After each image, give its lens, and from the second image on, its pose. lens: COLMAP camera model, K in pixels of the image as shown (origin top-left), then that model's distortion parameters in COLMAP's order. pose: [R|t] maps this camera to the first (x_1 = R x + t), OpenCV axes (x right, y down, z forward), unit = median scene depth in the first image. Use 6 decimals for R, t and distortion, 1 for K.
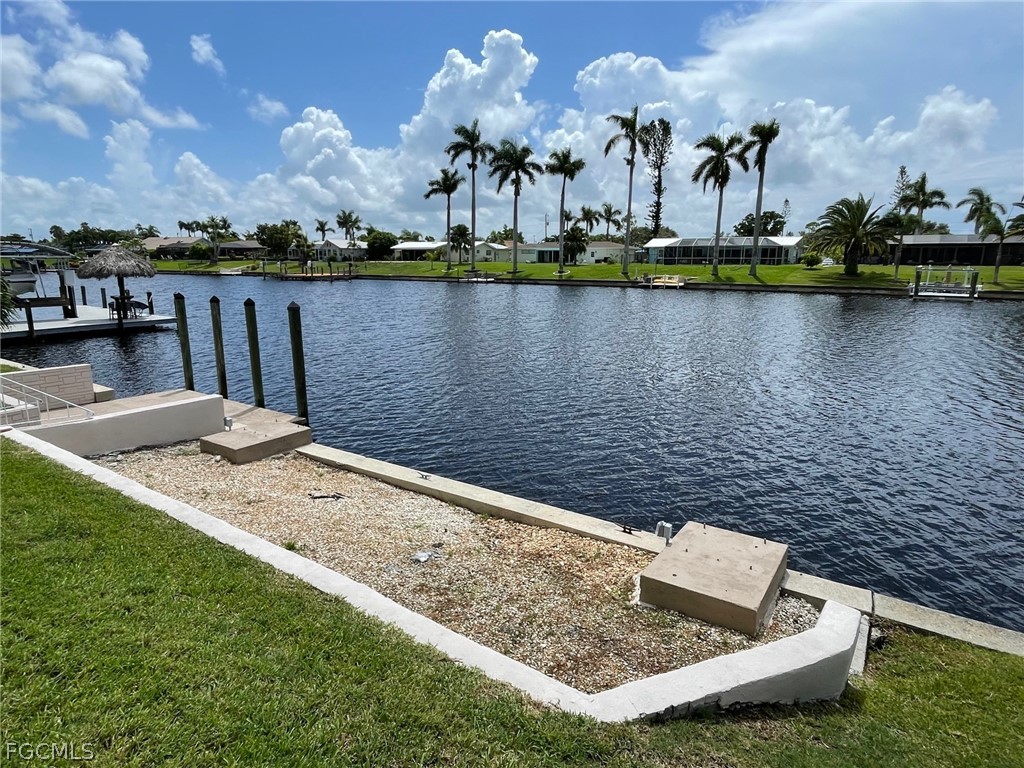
lens RADIAL K [[581.7, 0, 512.8], [0, 581.7, 385.7], [0, 0, 1]] dist [0.001749, 0.000282]
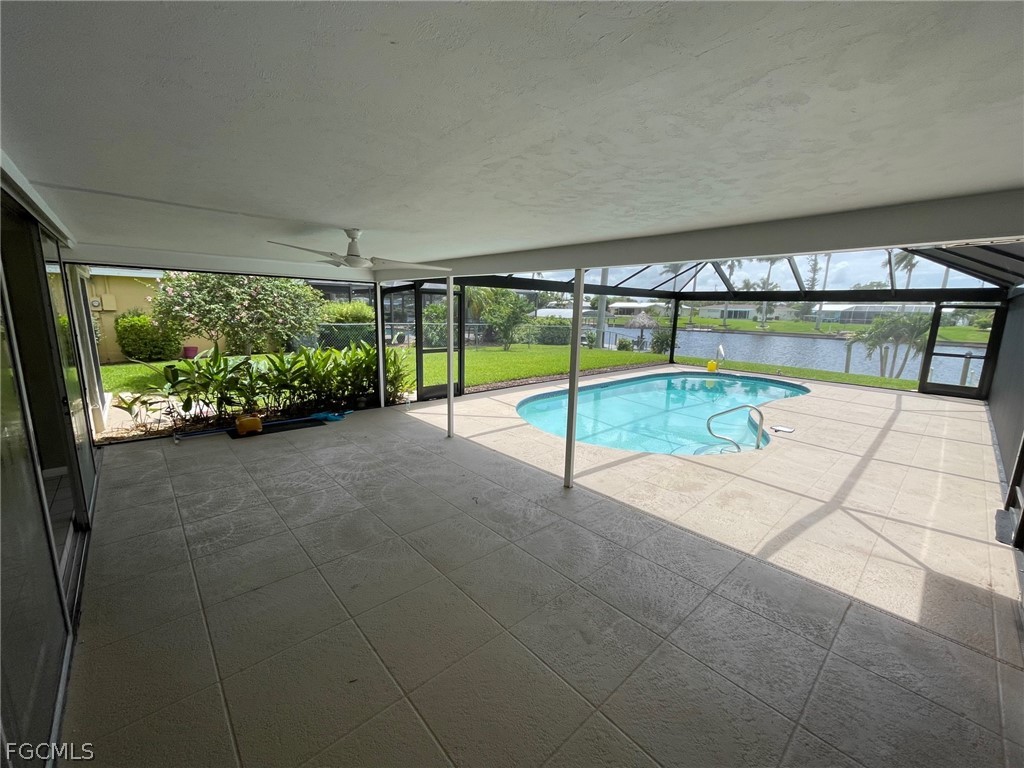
lens RADIAL K [[411.8, 0, 514.5], [0, 411.8, 383.2], [0, 0, 1]] dist [0.000740, 0.000444]
pose [[0.972332, 0.060804, -0.225551, -0.284252], [-0.069205, 0.997165, -0.029523, 0.023948], [0.223117, 0.044316, 0.973784, -0.159541]]
